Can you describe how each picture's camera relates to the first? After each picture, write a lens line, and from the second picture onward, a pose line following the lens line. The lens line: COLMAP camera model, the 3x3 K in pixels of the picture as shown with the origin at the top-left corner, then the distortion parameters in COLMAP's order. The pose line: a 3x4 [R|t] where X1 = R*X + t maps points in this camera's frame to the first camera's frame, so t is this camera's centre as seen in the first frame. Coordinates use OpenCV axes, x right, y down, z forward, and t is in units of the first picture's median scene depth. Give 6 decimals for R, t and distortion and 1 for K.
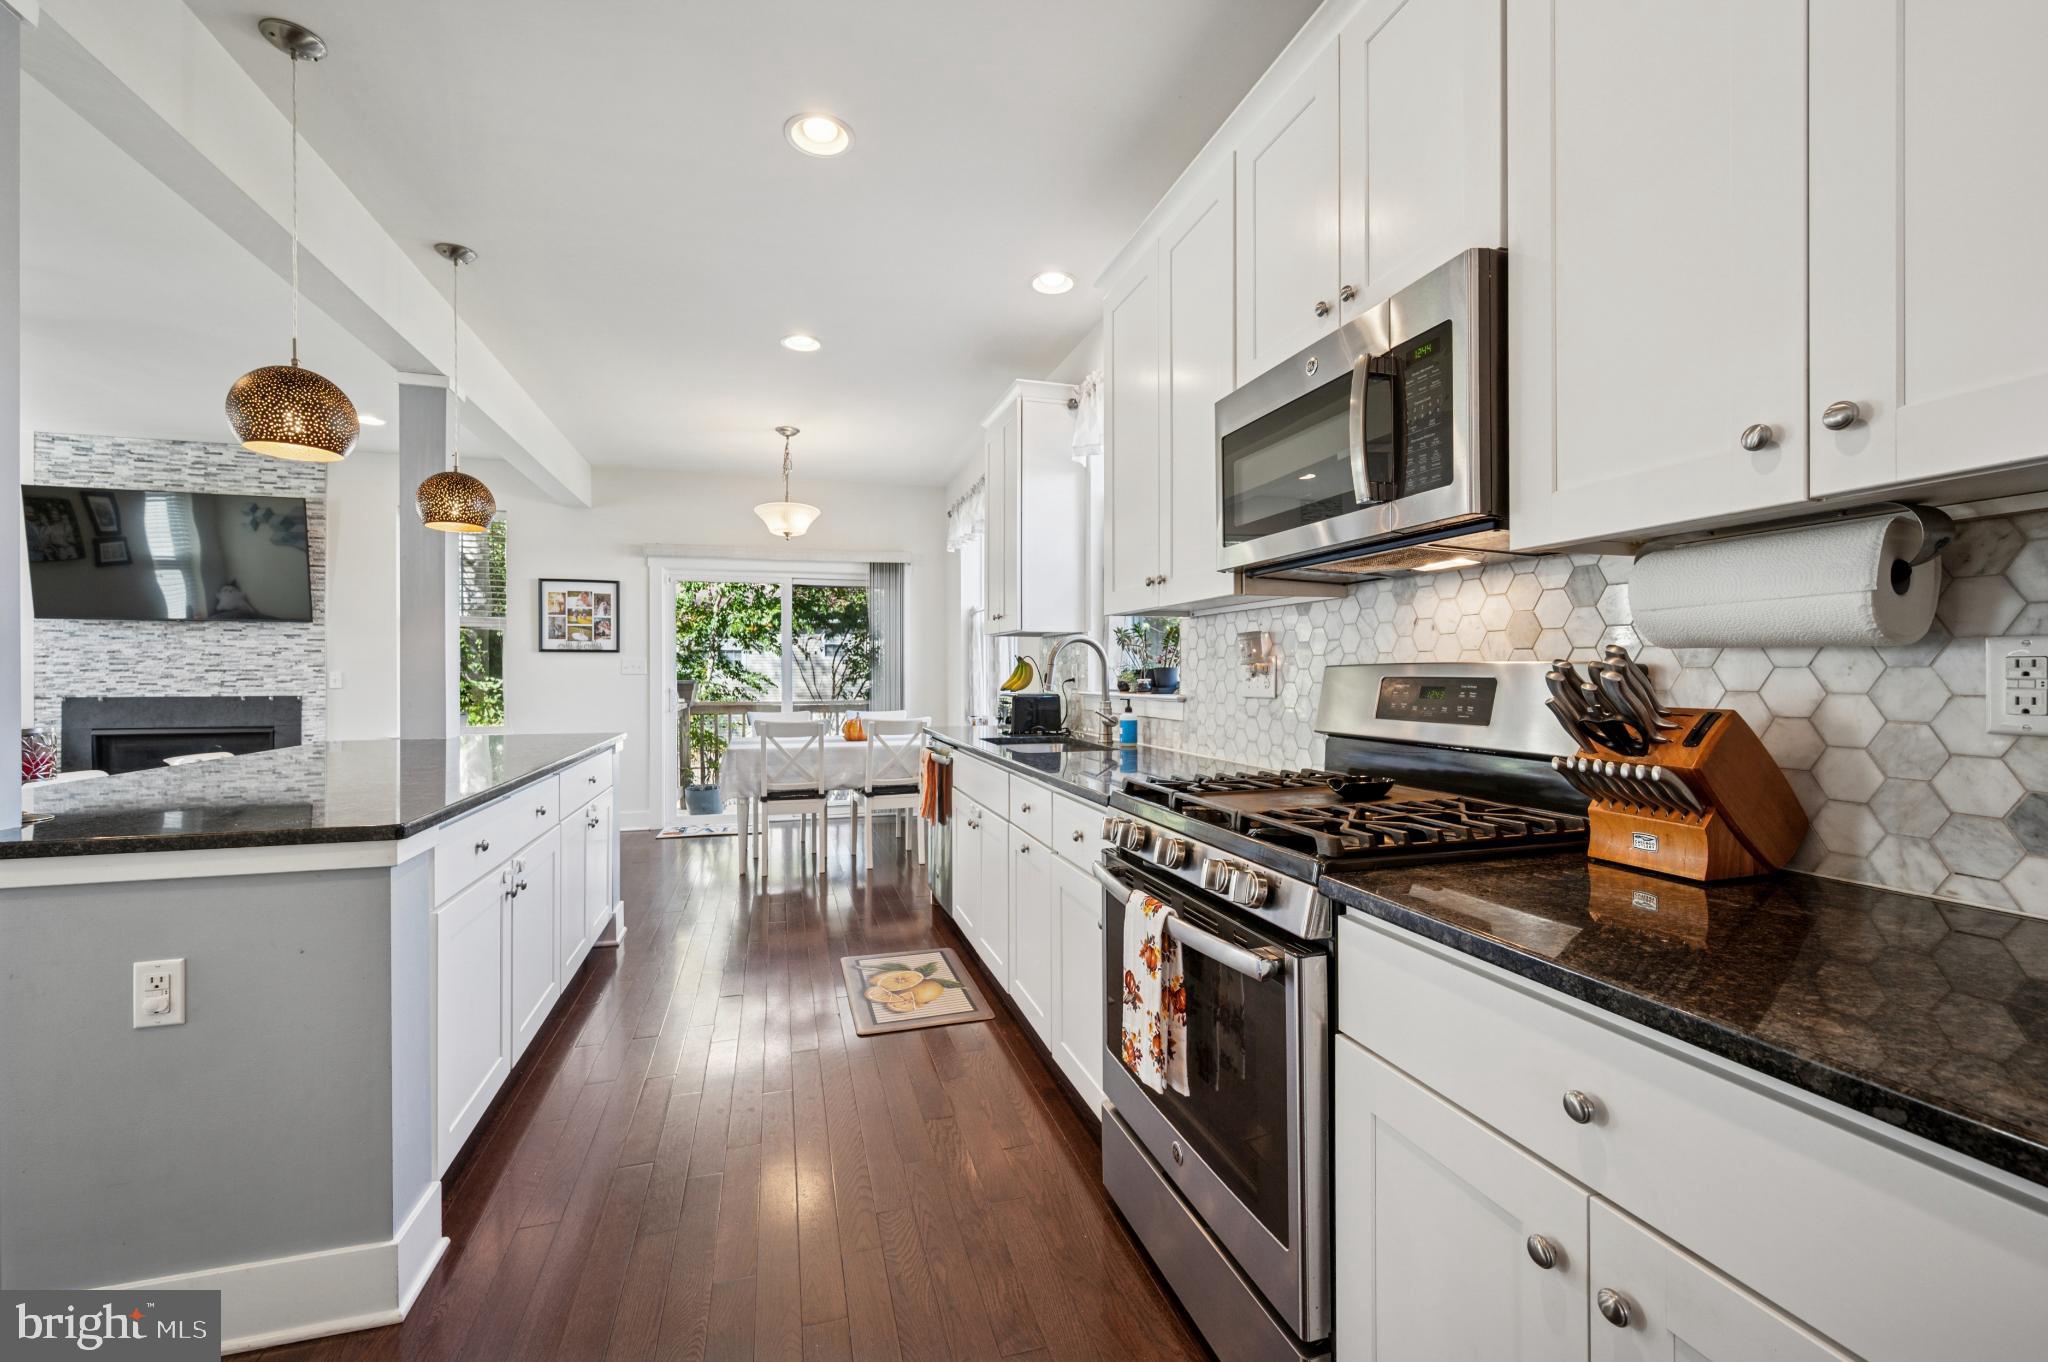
lens RADIAL K [[829.9, 0, 1020.8], [0, 829.9, 674.1], [0, 0, 1]] dist [-0.000716, 0.000033]
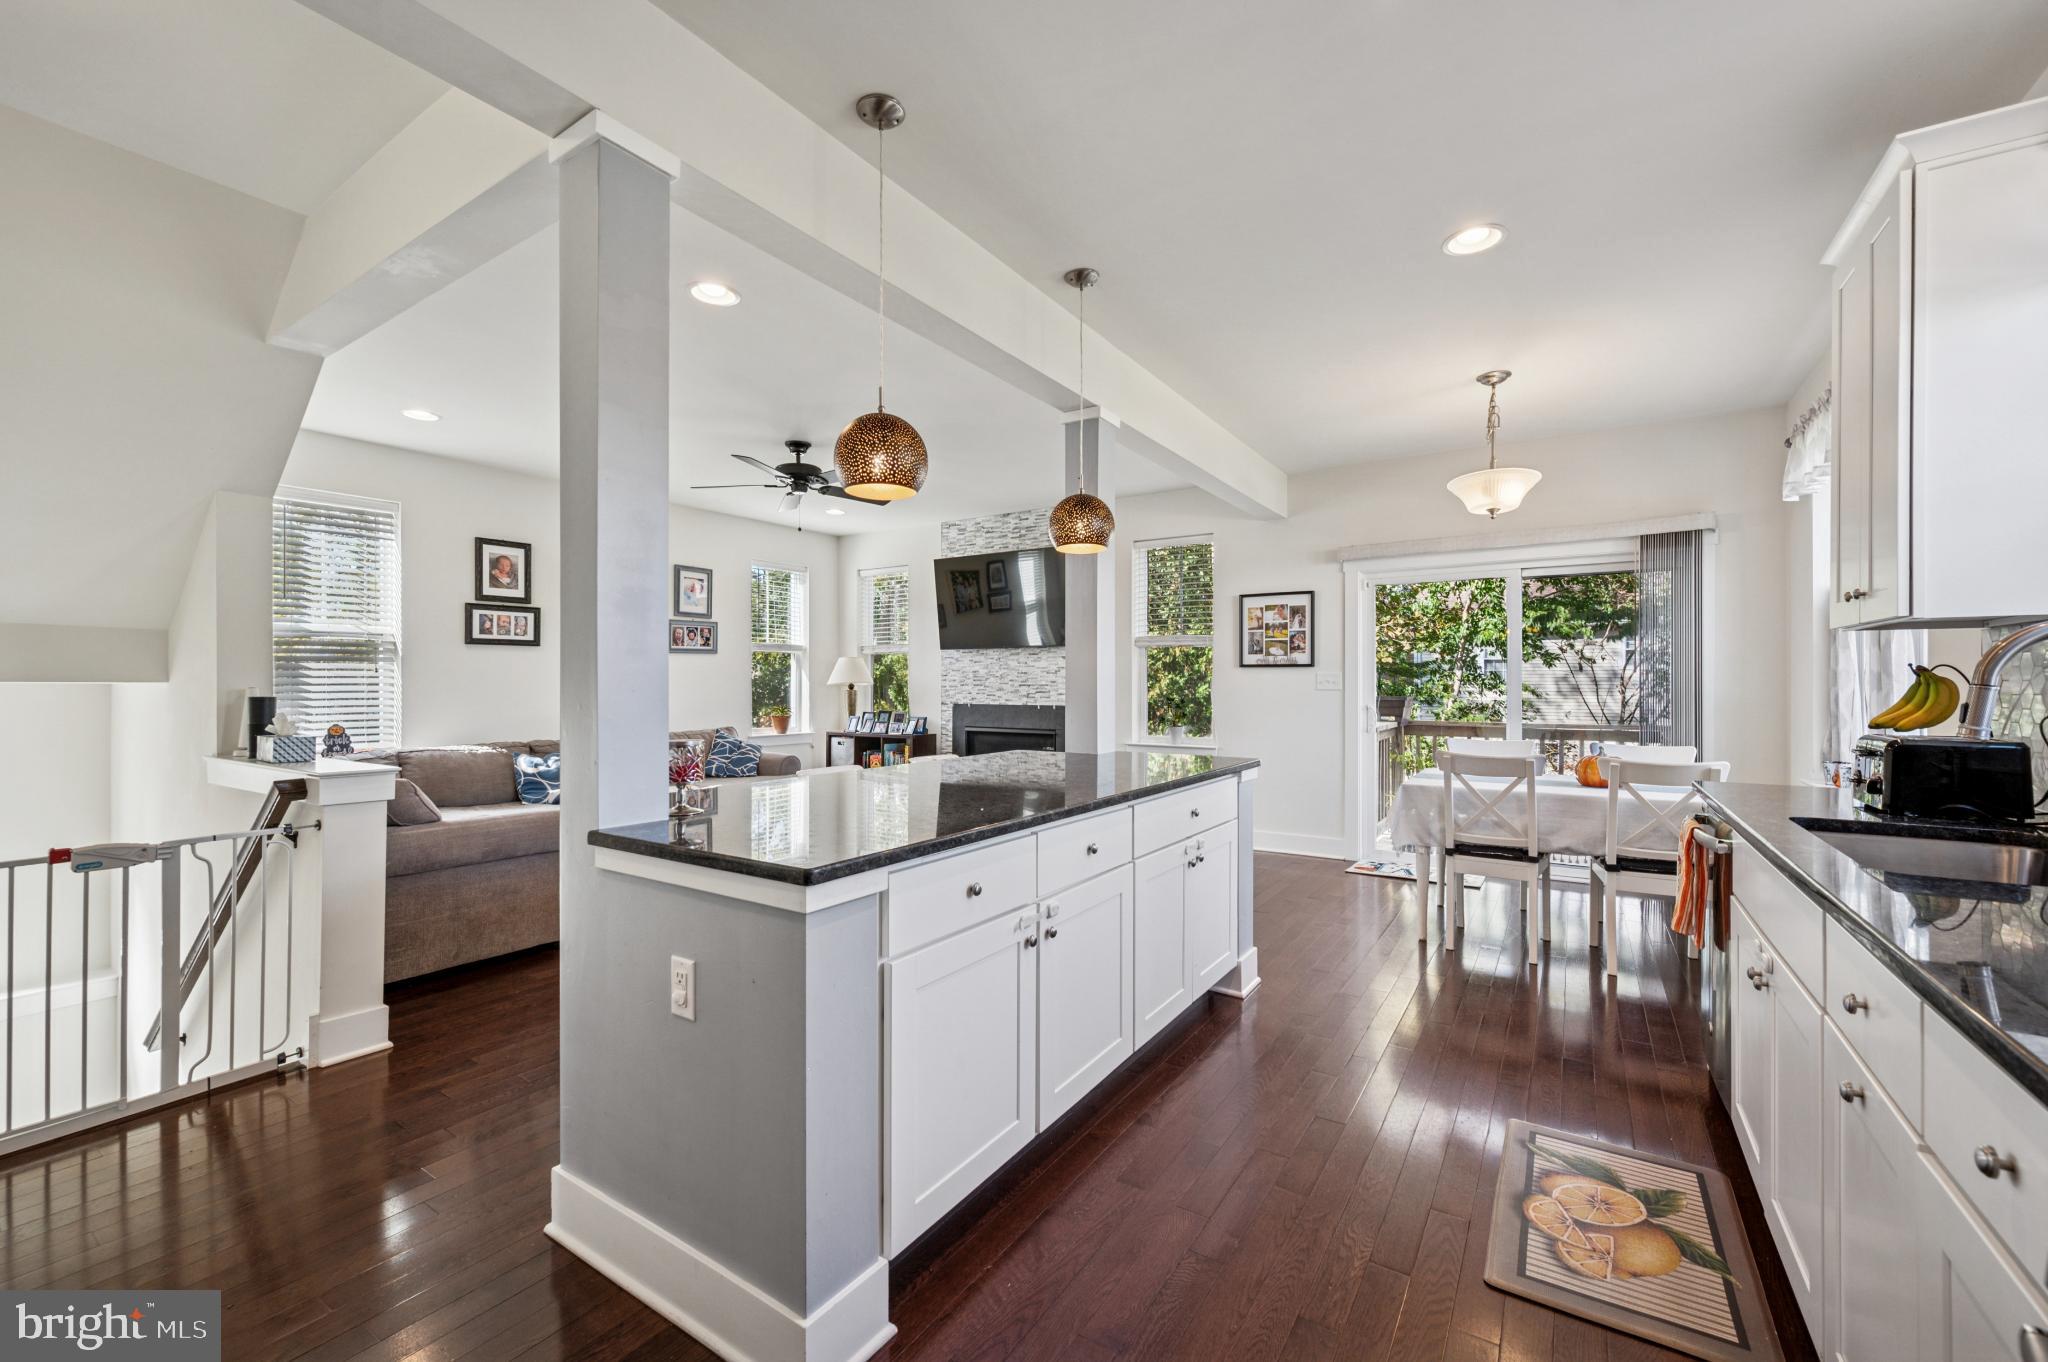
lens RADIAL K [[825.2, 0, 1023.8], [0, 825.2, 686.0], [0, 0, 1]] dist [-0.001450, -0.000117]
pose [[0.642578, 0.003404, -0.766213, 0.026956], [-0.002544, 0.999994, 0.002310, -0.006347], [0.766216, 0.000465, 0.642583, 0.167767]]
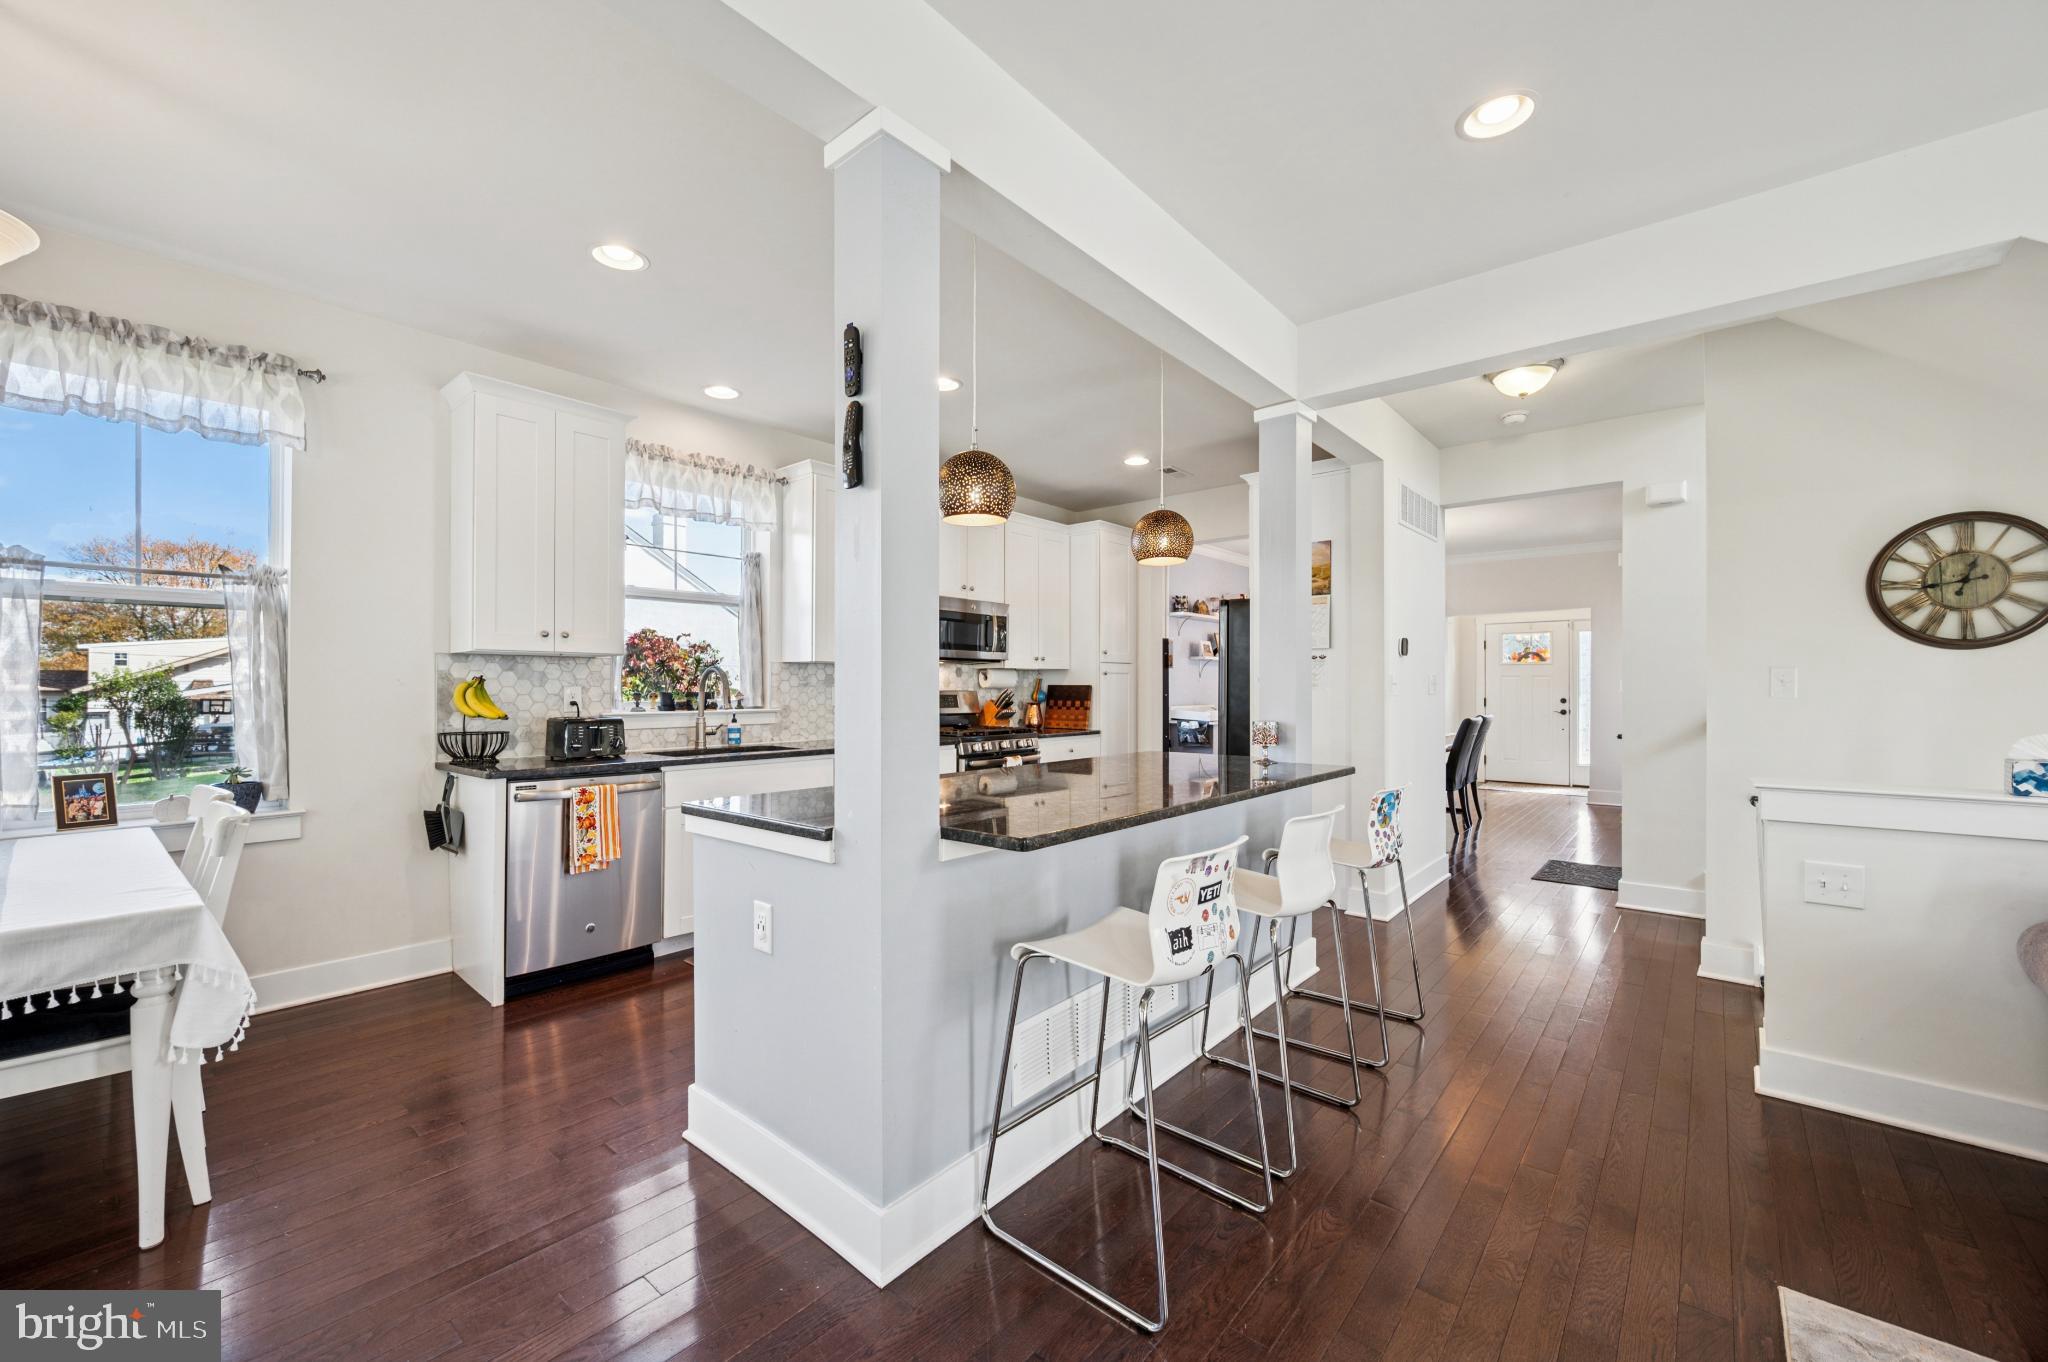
lens RADIAL K [[802.2, 0, 1025.1], [0, 802.2, 681.8], [0, 0, 1]] dist [-0.000875, 0.000064]
pose [[-0.539751, 0.008360, 0.841783, -0.771245], [0.002686, 0.999963, -0.008209, -0.006893], [-0.841820, -0.002170, -0.539753, 0.777197]]
